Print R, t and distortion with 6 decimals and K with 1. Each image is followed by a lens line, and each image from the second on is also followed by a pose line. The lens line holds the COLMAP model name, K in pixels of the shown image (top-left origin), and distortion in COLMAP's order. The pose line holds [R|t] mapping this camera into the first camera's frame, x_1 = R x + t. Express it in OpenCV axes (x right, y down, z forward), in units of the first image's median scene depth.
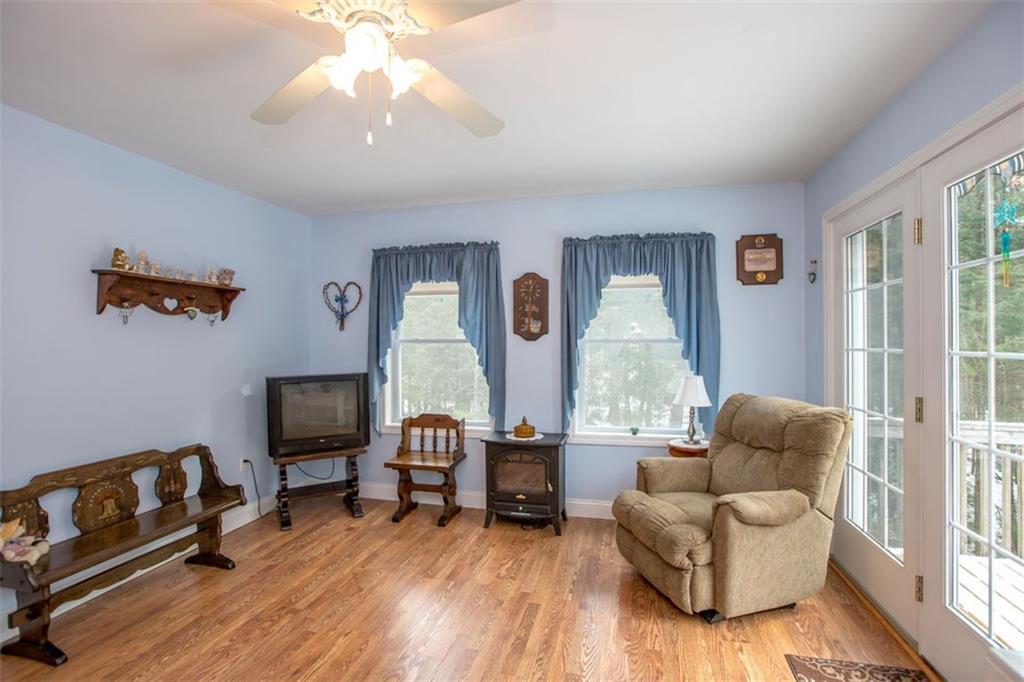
lens RADIAL K [[496.3, 0, 508.9], [0, 496.3, 339.2], [0, 0, 1]] dist [-0.020578, 0.004521]
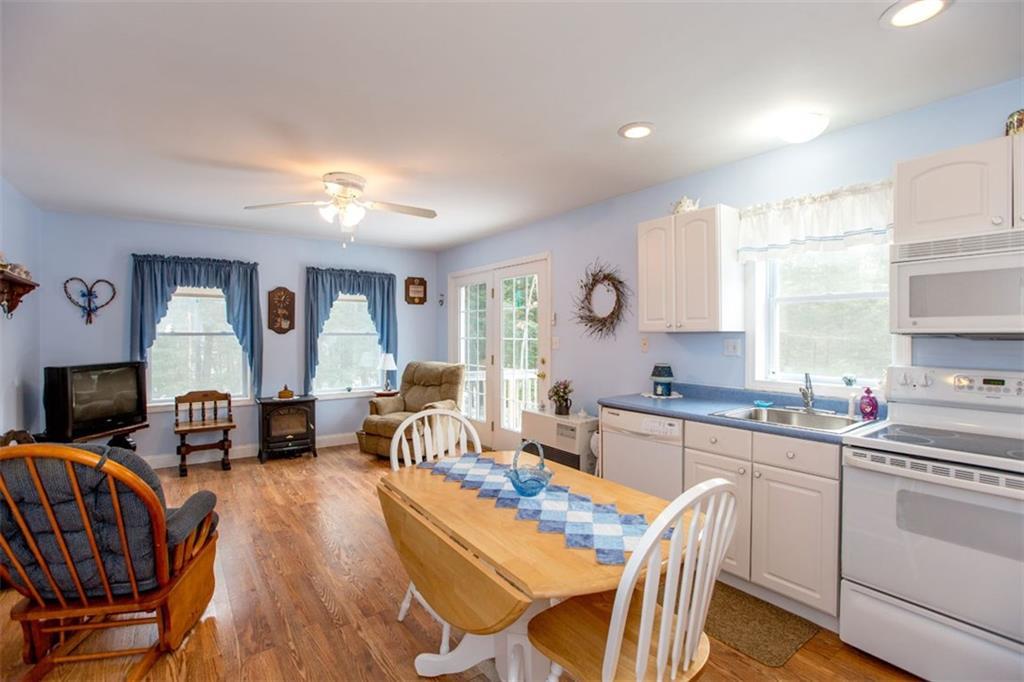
lens RADIAL K [[469.7, 0, 510.1], [0, 469.7, 334.7], [0, 0, 1]] dist [-0.032213, 0.000724]
pose [[0.645552, 0.001680, 0.763715, -0.569461], [-0.003942, 0.999992, 0.001132, 0.001446], [-0.763706, -0.003741, 0.645553, -0.390892]]
